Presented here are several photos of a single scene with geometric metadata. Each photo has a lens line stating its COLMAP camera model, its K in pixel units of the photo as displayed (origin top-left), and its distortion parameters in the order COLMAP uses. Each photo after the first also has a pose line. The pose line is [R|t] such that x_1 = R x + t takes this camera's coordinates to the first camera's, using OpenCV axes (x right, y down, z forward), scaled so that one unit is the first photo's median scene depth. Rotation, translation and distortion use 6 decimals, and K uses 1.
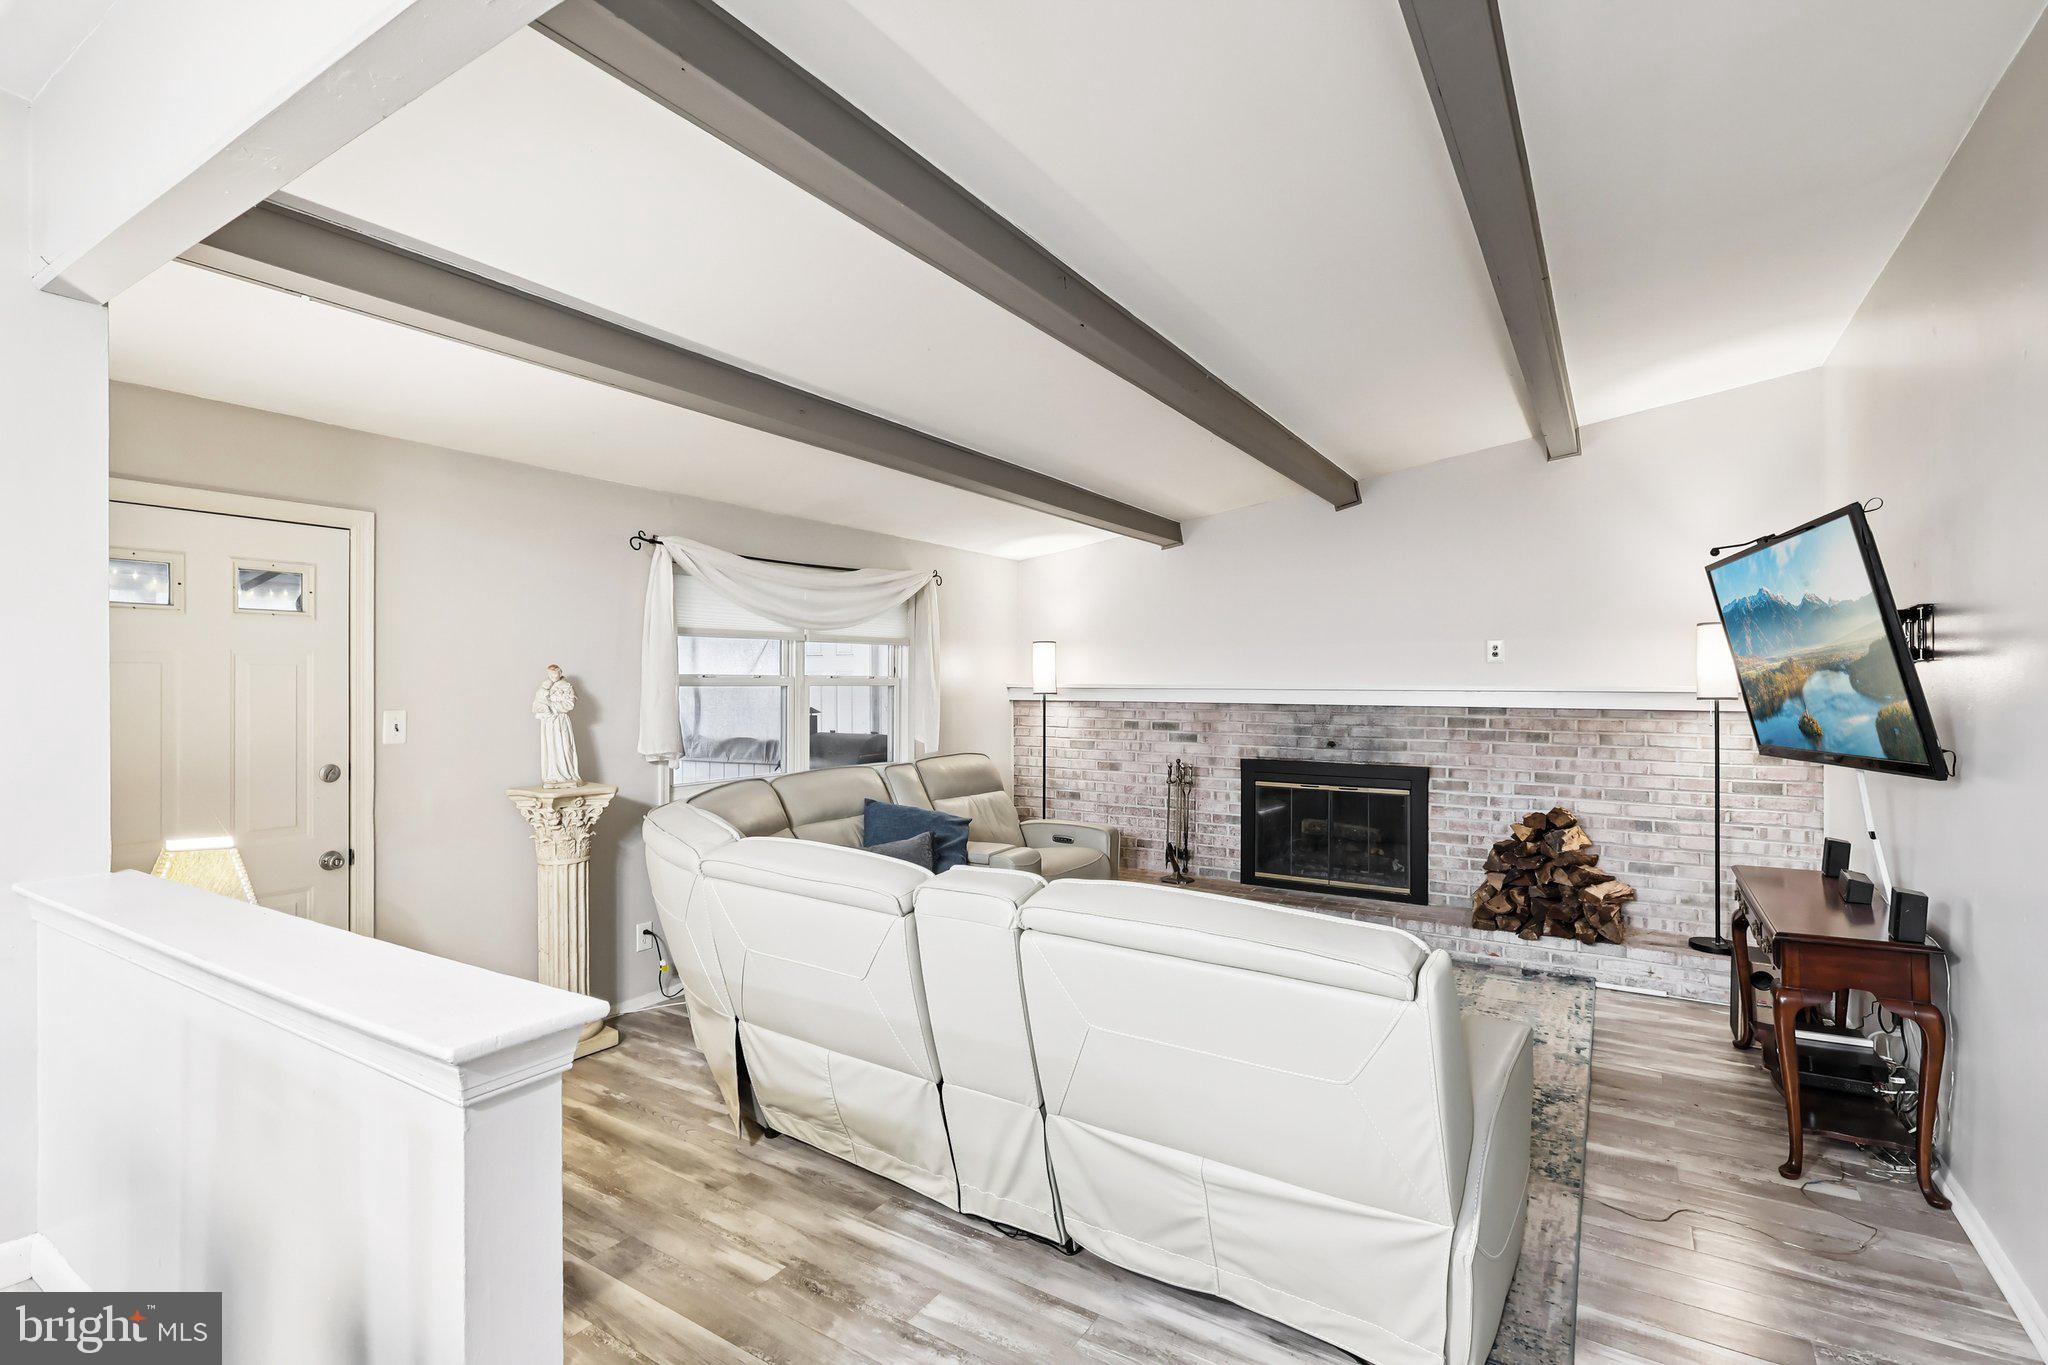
lens RADIAL K [[954.9, 0, 1024.4], [0, 954.9, 692.1], [0, 0, 1]] dist [-0.004677, -0.000306]
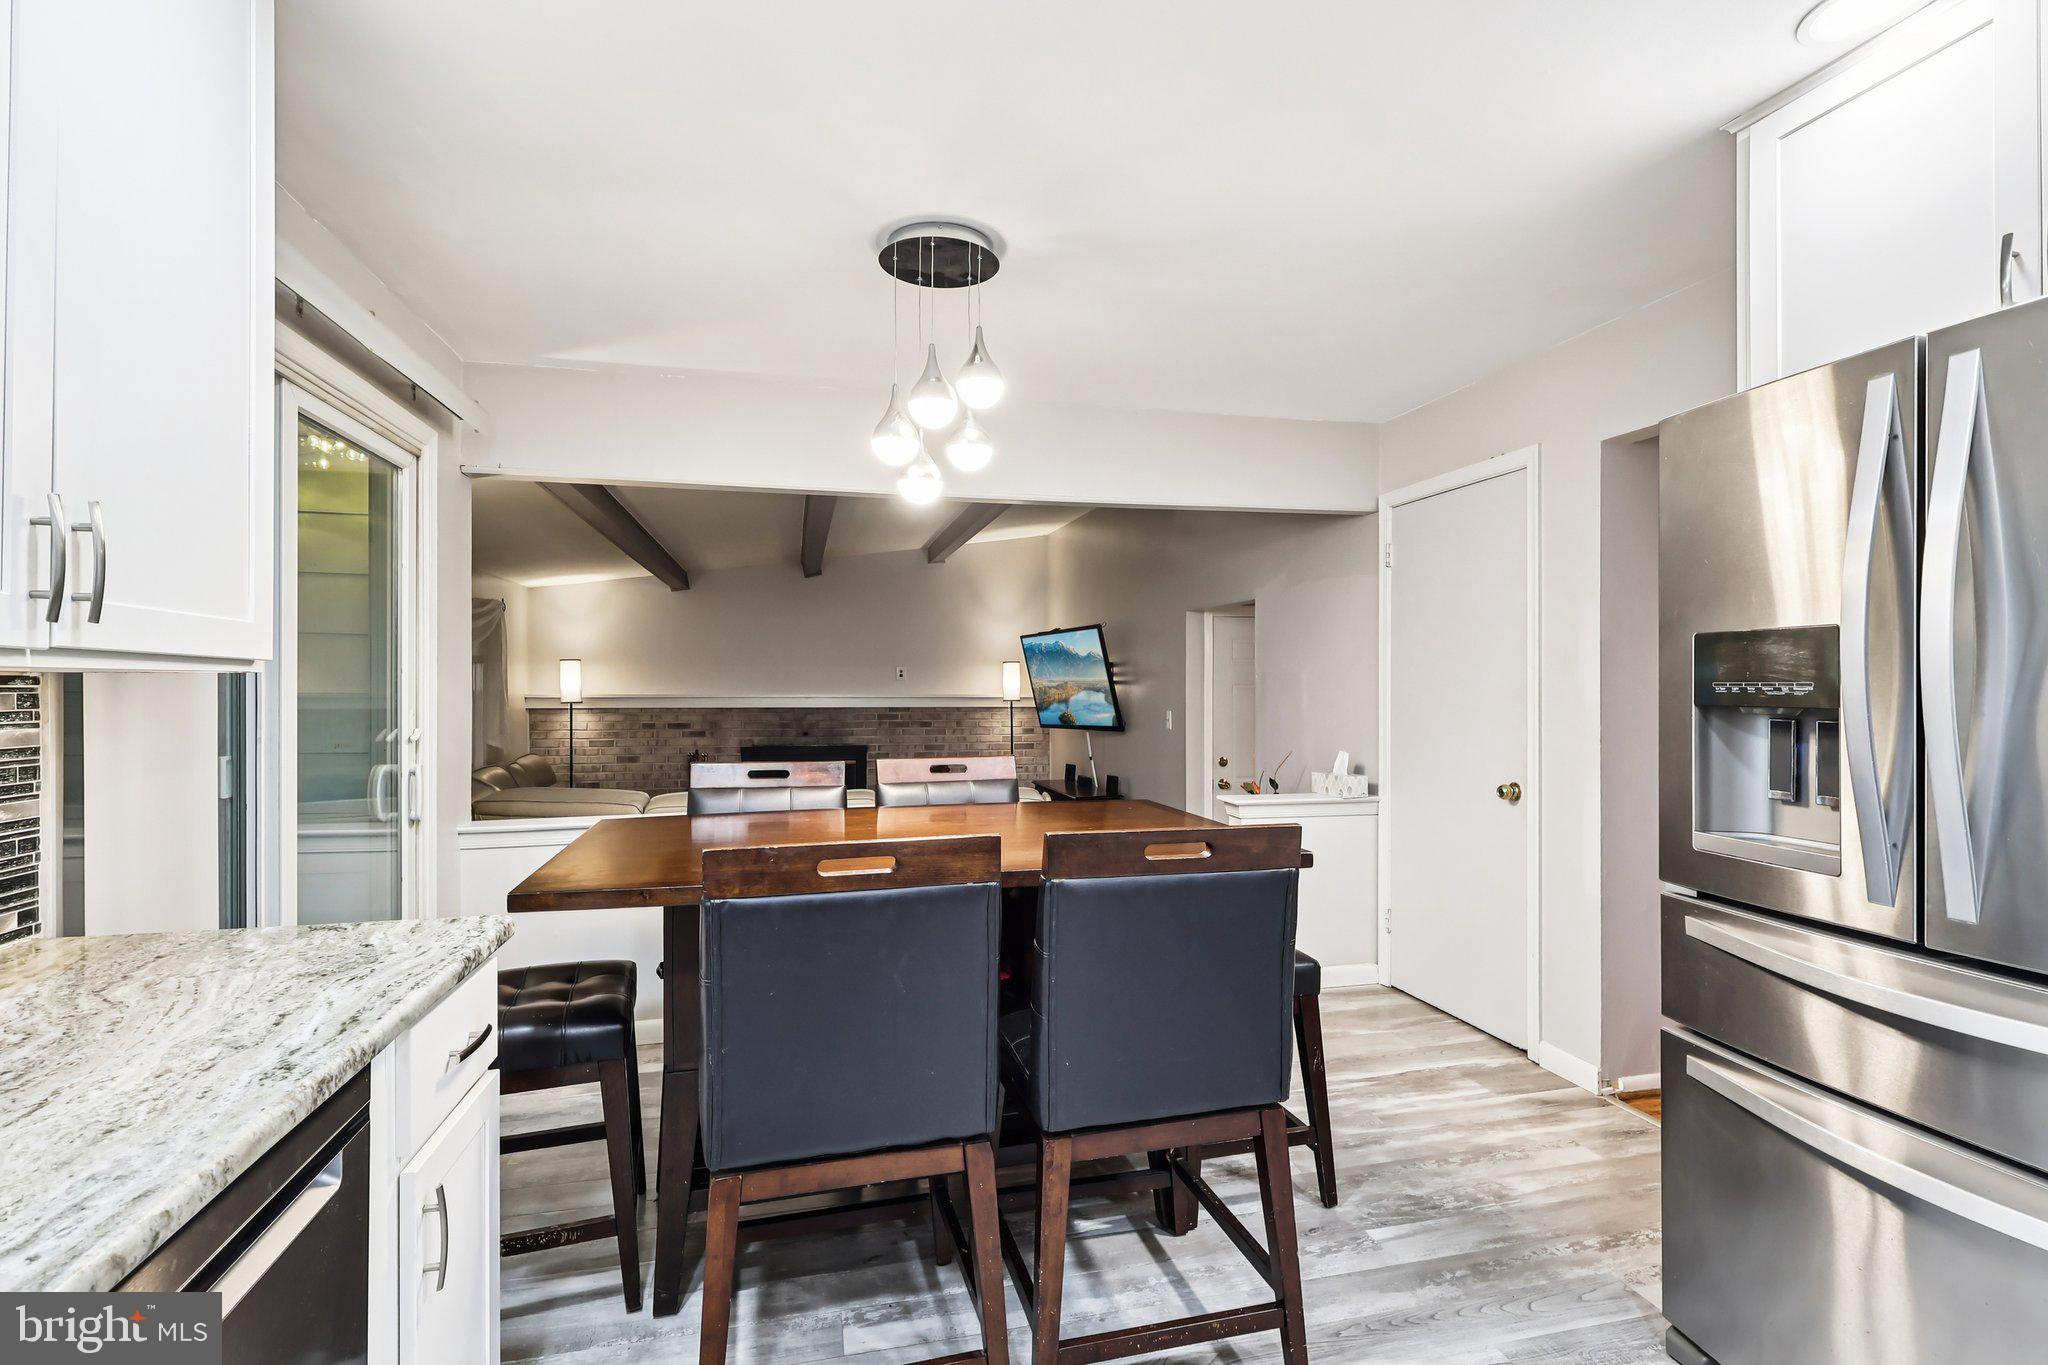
lens RADIAL K [[954.9, 0, 1020.3], [0, 954.9, 681.5], [0, 0, 1]] dist [-0.004677, -0.000306]
pose [[0.682704, -0.000856, 0.730695, -0.531677], [0.006559, 0.999966, -0.004957, -0.017493], [-0.730666, 0.008177, 0.682687, -0.266735]]
